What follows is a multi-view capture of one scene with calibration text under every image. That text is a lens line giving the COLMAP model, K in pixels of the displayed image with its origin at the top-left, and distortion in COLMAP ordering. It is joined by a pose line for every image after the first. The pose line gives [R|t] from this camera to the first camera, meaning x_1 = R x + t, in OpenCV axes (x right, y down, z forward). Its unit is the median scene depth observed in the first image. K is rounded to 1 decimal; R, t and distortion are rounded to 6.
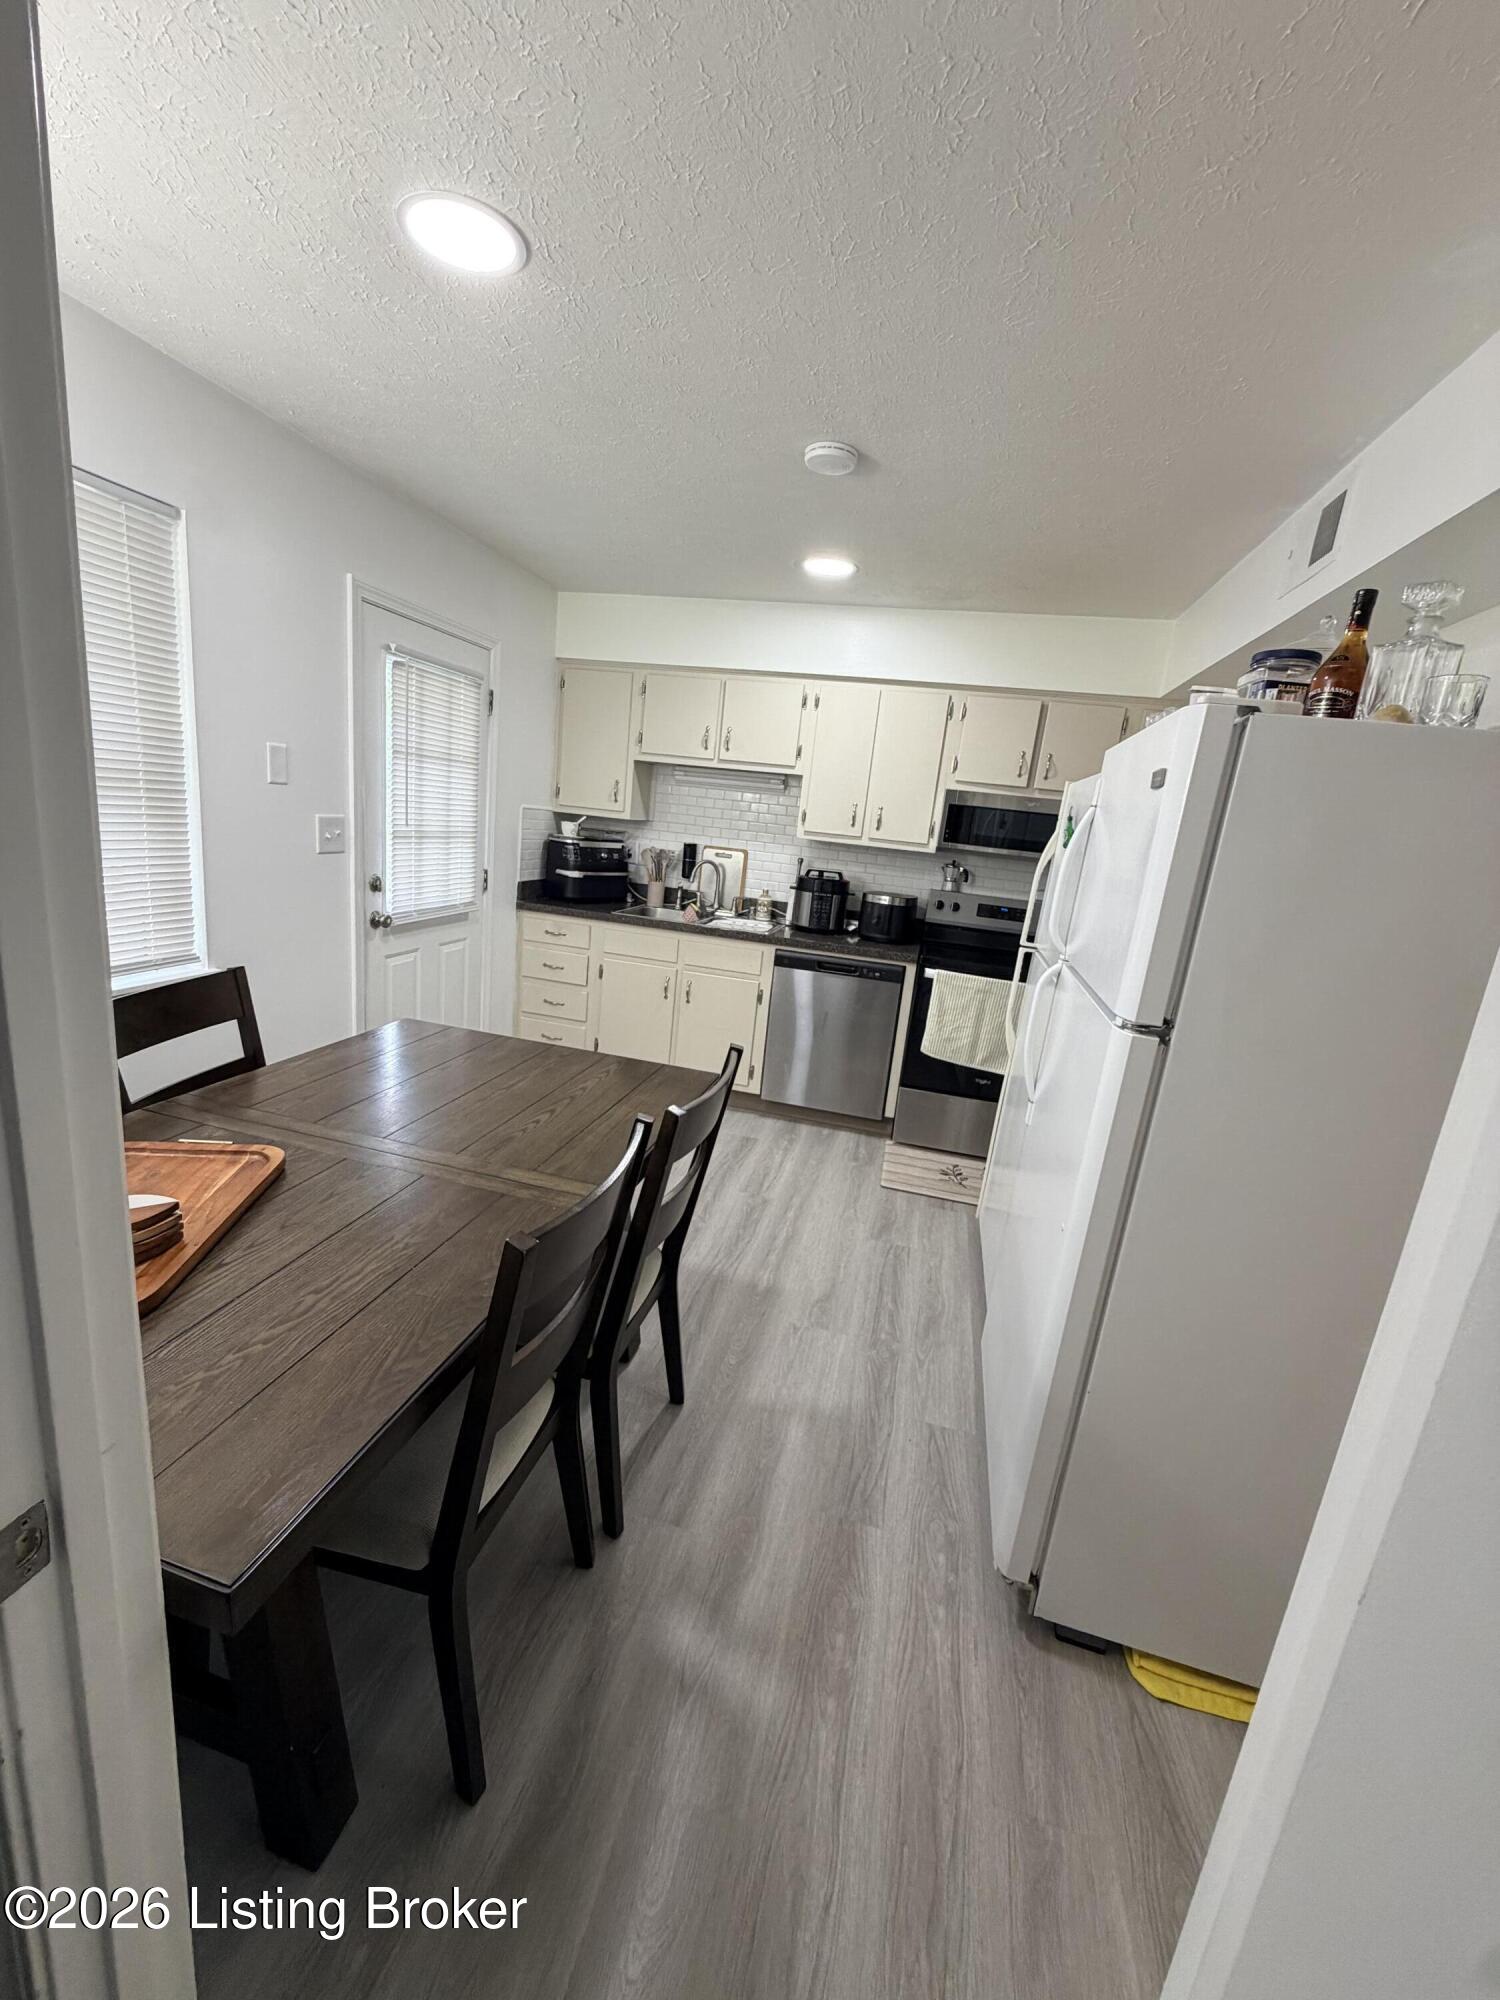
lens RADIAL K [[795.8, 0, 747.6], [0, 795.8, 999.7], [0, 0, 1]] dist [-0.001049, 0.000440]
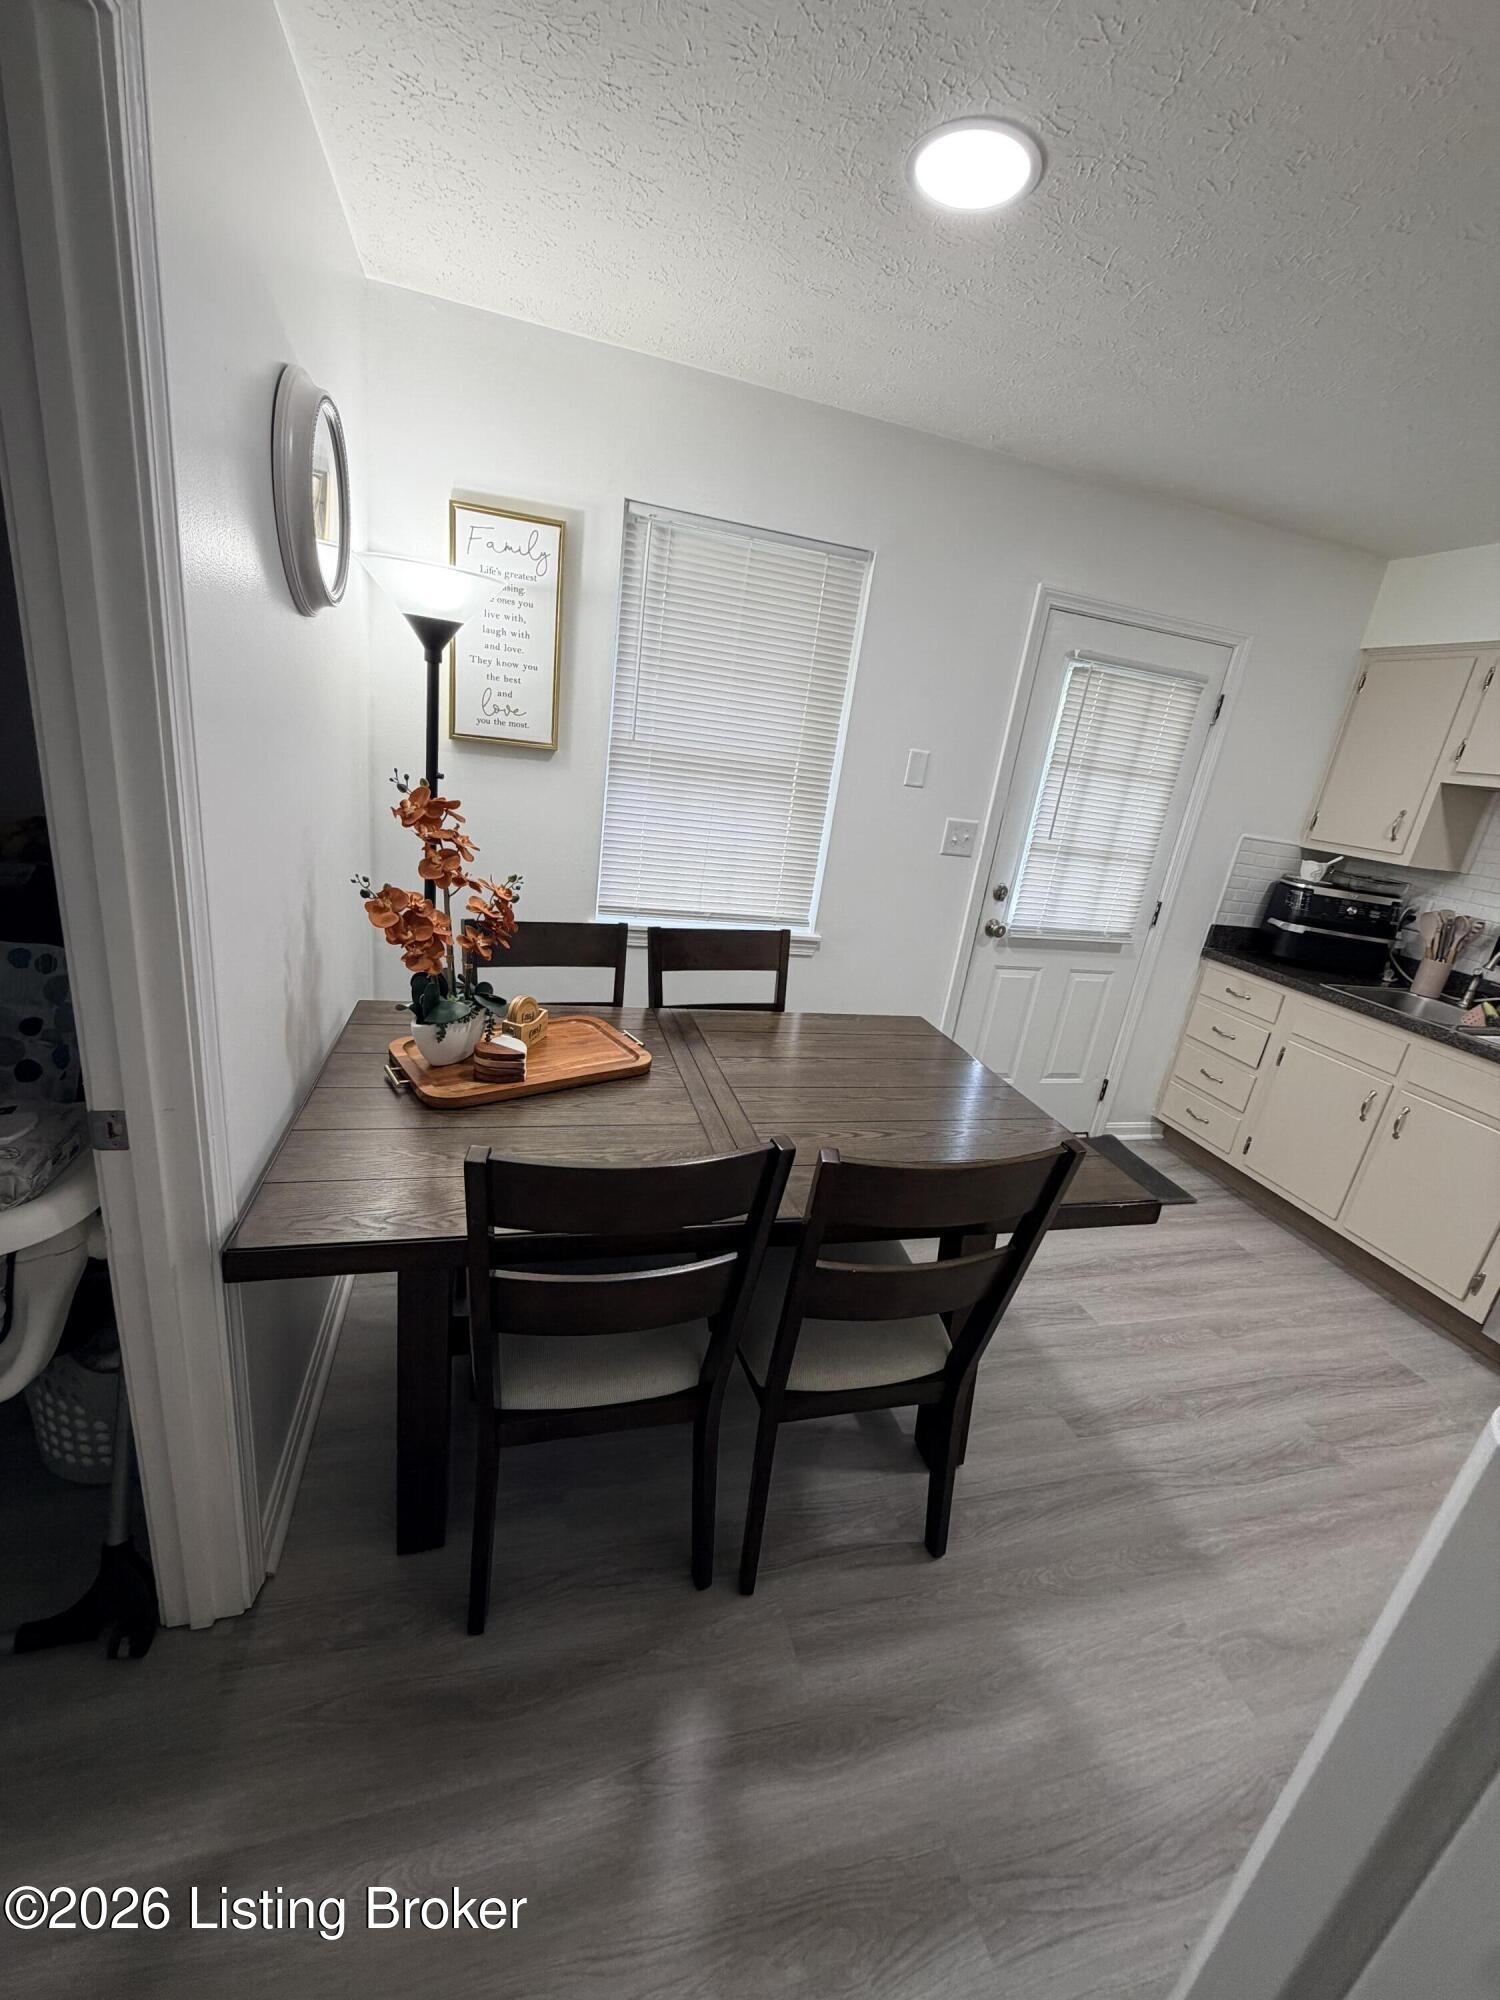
lens RADIAL K [[795.8, 0, 747.9], [0, 795.8, 997.7], [0, 0, 1]] dist [-0.001049, 0.000440]
pose [[0.503548, 0.235608, -0.831221, 0.192722], [-0.278396, 0.955029, 0.102051, -0.027251], [0.817885, 0.180021, 0.546495, 0.177803]]
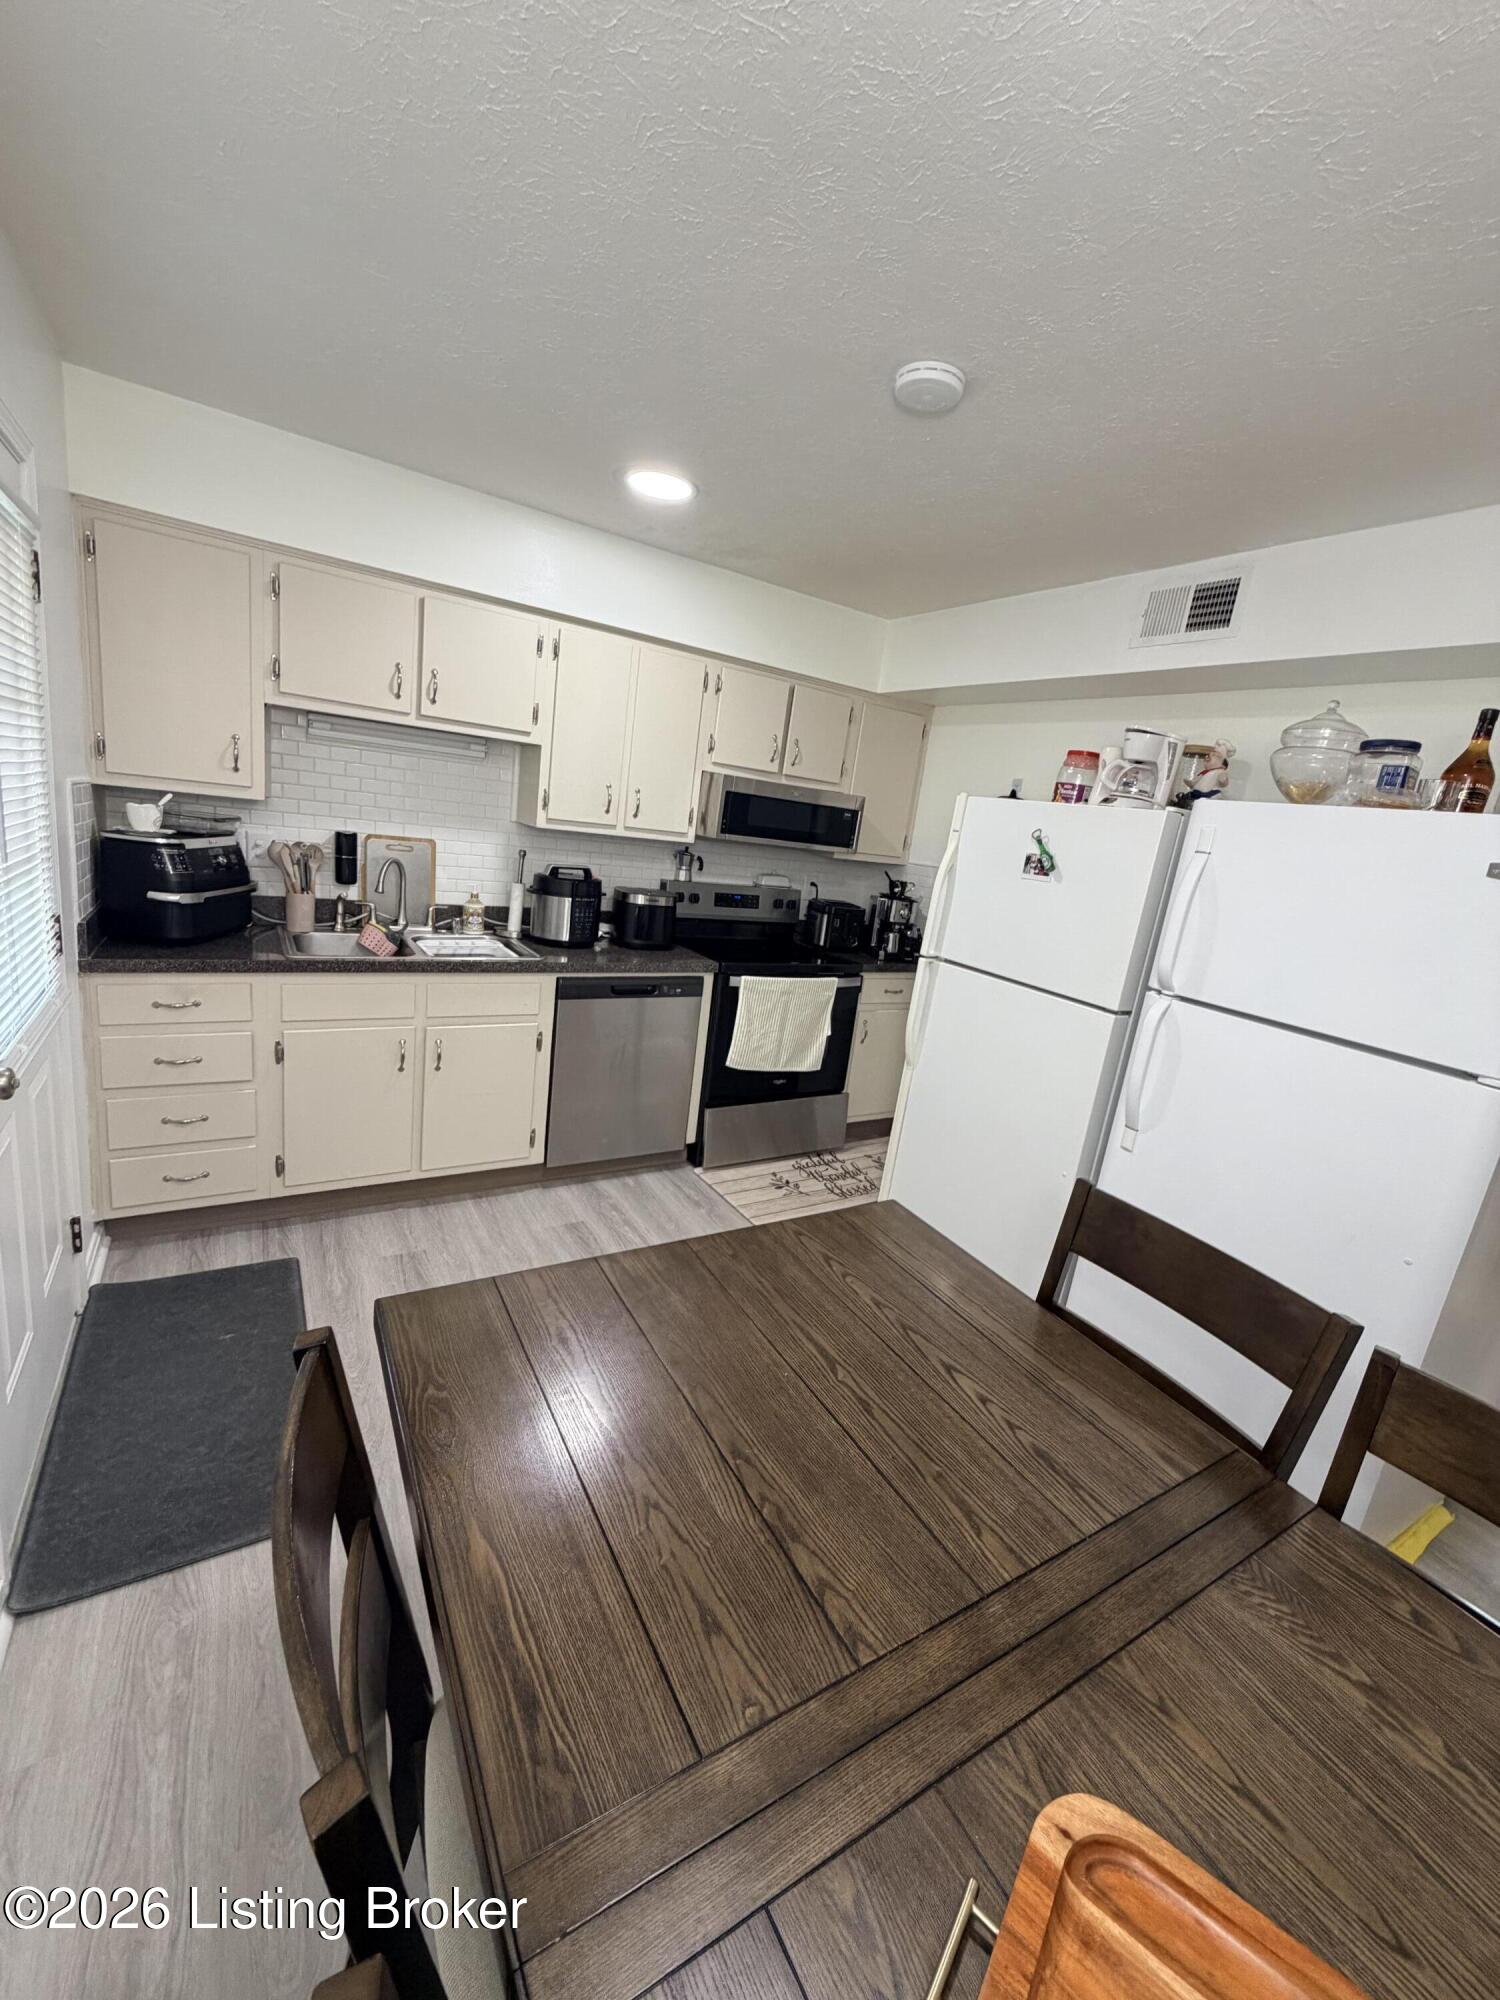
lens RADIAL K [[795.8, 0, 747.5], [0, 795.8, 997.5], [0, 0, 1]] dist [-0.001049, 0.000440]
pose [[0.705557, -0.172603, 0.687312, -0.379193], [0.111564, 0.984844, 0.132797, -0.130503], [-0.699816, -0.017017, 0.714120, 0.331318]]
